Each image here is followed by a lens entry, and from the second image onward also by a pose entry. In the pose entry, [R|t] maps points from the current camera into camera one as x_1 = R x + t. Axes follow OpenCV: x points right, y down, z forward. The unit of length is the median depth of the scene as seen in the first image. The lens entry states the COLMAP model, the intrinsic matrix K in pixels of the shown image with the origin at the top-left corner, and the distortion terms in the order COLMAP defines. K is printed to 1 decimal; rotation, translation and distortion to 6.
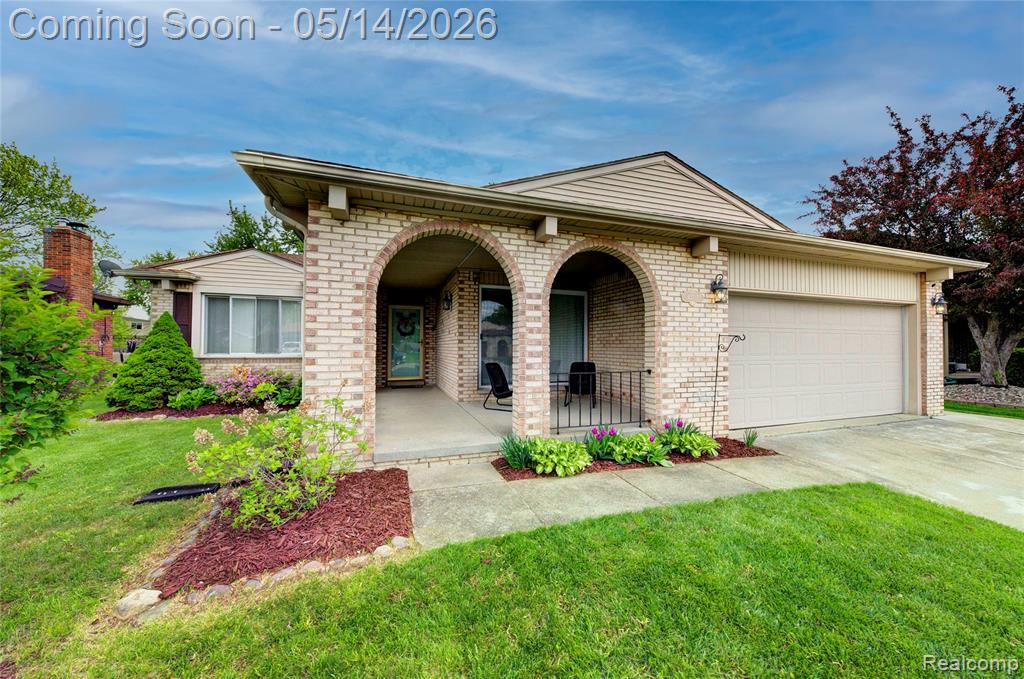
lens RADIAL K [[357.6, 0, 513.7], [0, 357.6, 339.6], [0, 0, 1]] dist [0.000584, -0.000400]
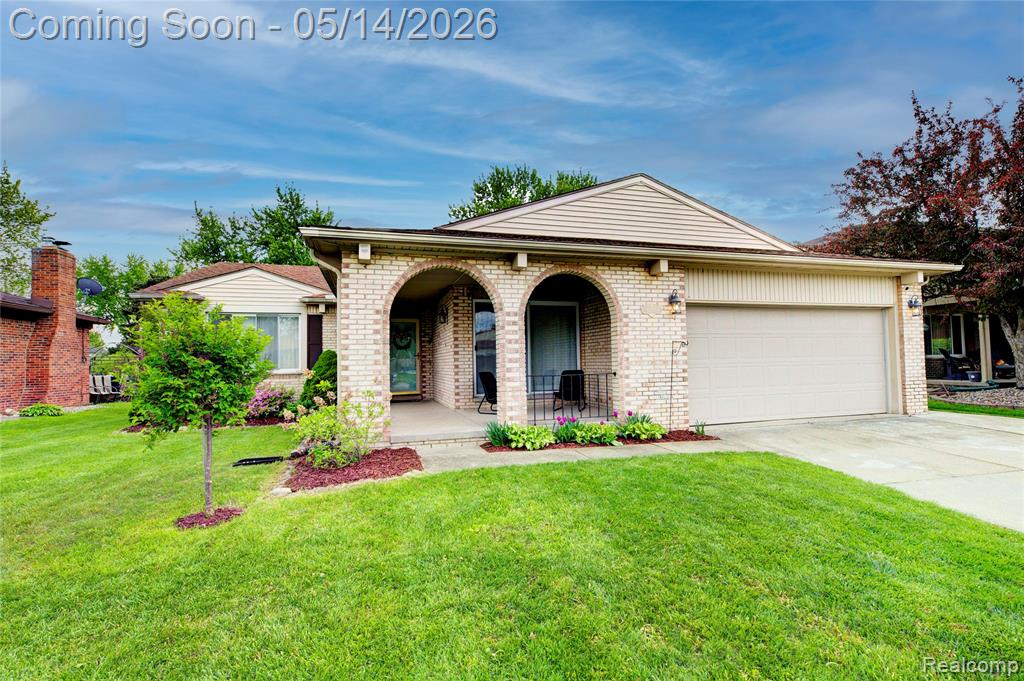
lens RADIAL K [[471.3, 0, 518.5], [0, 471.3, 336.8], [0, 0, 1]] dist [0.009717, 0.000494]
pose [[0.999338, -0.024161, -0.027215, 0.102880], [0.023215, 0.999133, -0.034557, 0.013536], [0.028026, 0.033902, 0.999032, -0.539985]]
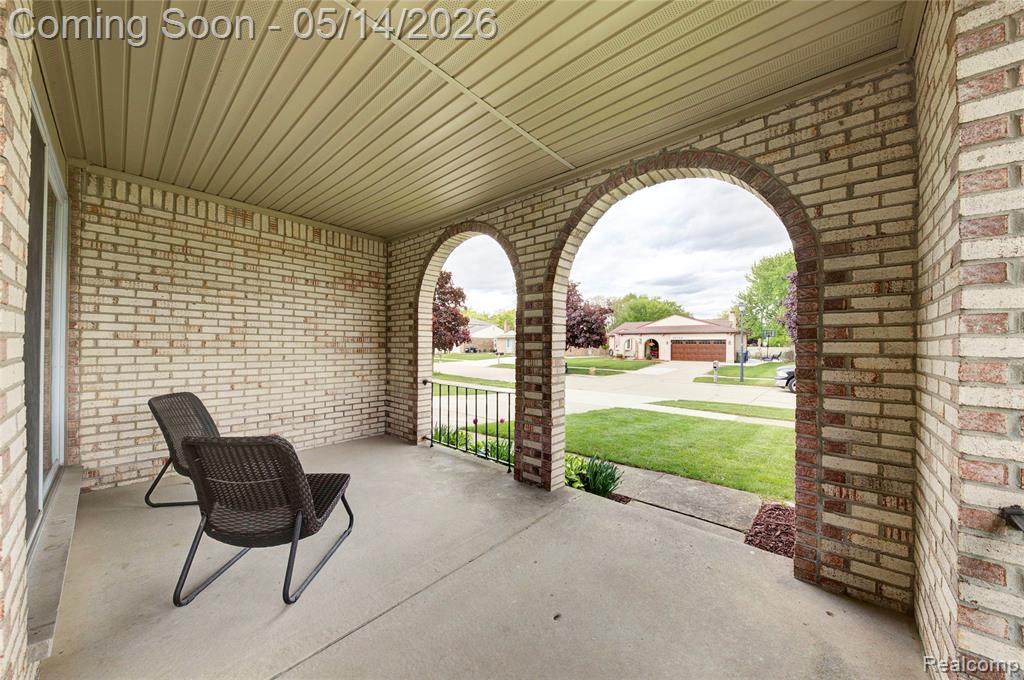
lens RADIAL K [[357.6, 0, 508.8], [0, 357.6, 341.9], [0, 0, 1]] dist [0.000584, -0.000400]
pose [[-0.492047, 0.003855, 0.870560, -0.459501], [-0.028033, 0.999401, -0.020270, 0.003270], [-0.870117, -0.034378, -0.491645, 1.190571]]
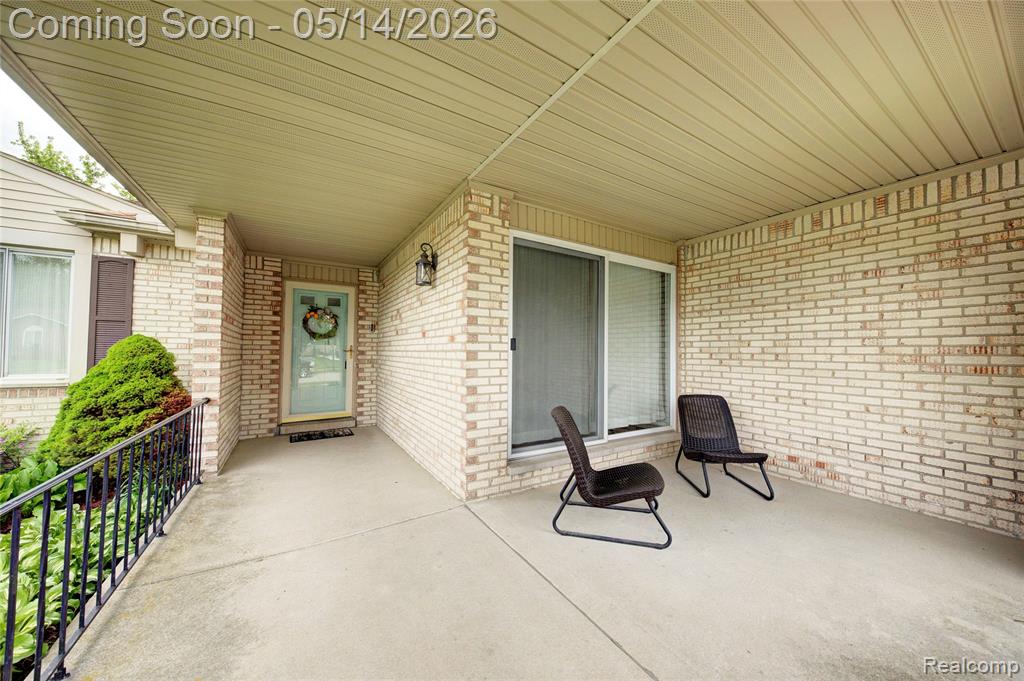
lens RADIAL K [[357.6, 0, 516.6], [0, 357.6, 338.8], [0, 0, 1]] dist [0.000584, -0.000400]
pose [[0.973814, 0.012951, 0.226979, -0.252927], [-0.009991, 0.999850, -0.014182, -0.011691], [-0.227128, 0.011543, 0.973796, 0.756155]]
